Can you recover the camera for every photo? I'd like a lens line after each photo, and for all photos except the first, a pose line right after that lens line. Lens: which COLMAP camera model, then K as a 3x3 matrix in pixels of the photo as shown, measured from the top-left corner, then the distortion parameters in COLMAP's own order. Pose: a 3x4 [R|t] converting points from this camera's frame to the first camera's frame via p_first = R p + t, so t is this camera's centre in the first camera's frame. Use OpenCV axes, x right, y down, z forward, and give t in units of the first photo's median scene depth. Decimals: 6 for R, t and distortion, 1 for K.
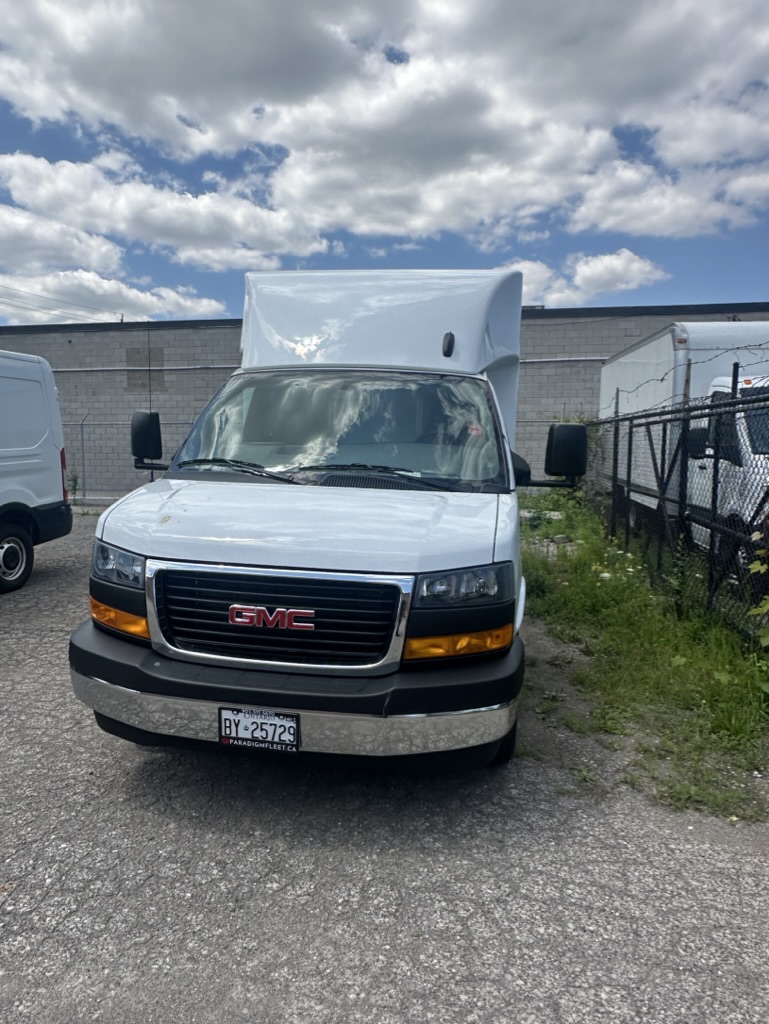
lens RADIAL K [[655.8, 0, 379.0], [0, 655.8, 517.4], [0, 0, 1]] dist [-0.002093, 0.000378]
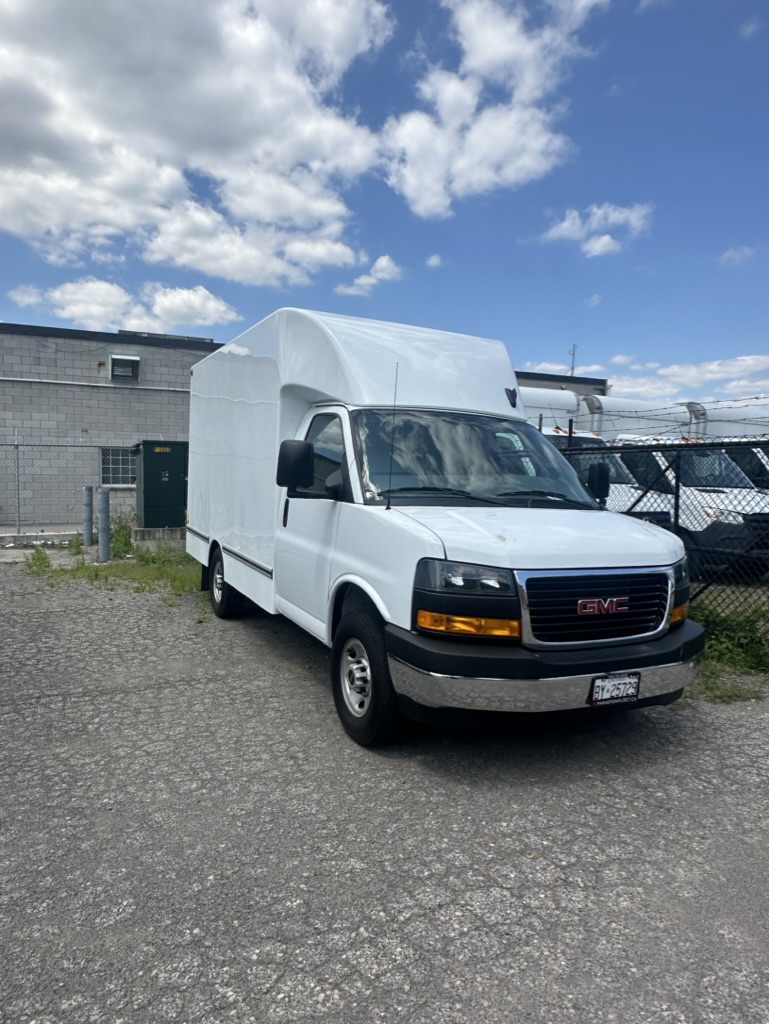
lens RADIAL K [[655.8, 0, 376.1], [0, 655.8, 519.5], [0, 0, 1]] dist [-0.002093, 0.000378]
pose [[0.822003, -0.031238, 0.568626, -1.251148], [0.053504, 0.998314, -0.022500, -0.017259], [-0.566965, 0.048919, 0.822288, 0.150098]]
